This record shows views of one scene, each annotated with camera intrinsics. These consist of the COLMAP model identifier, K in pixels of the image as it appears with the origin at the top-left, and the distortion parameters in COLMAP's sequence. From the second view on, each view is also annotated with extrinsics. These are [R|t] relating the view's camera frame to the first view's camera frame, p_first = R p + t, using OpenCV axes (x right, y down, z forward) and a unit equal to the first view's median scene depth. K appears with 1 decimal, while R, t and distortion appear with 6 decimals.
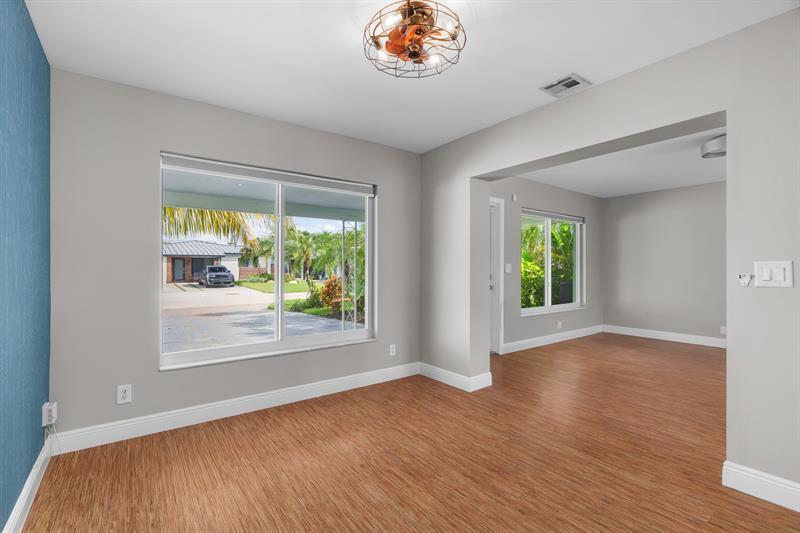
lens RADIAL K [[360.4, 0, 391.5], [0, 360.4, 263.6], [0, 0, 1]] dist [0.000009, 0.000529]
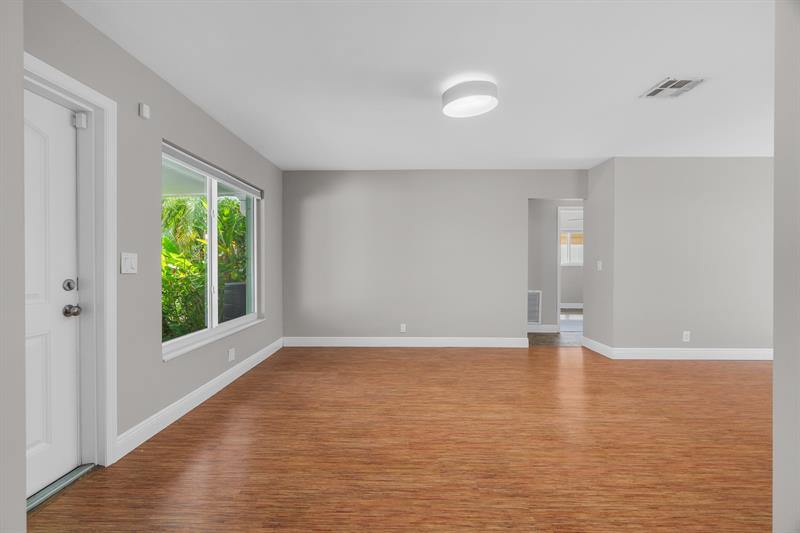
lens RADIAL K [[356.0, 0, 400.0], [0, 356.0, 266.5], [0, 0, 1]] dist [-0.001838, 0.000016]
pose [[0.591073, -0.008224, 0.806576, 0.269743], [-0.008307, 0.999833, 0.016282, 0.012980], [-0.806575, -0.016324, 0.590906, 0.756519]]
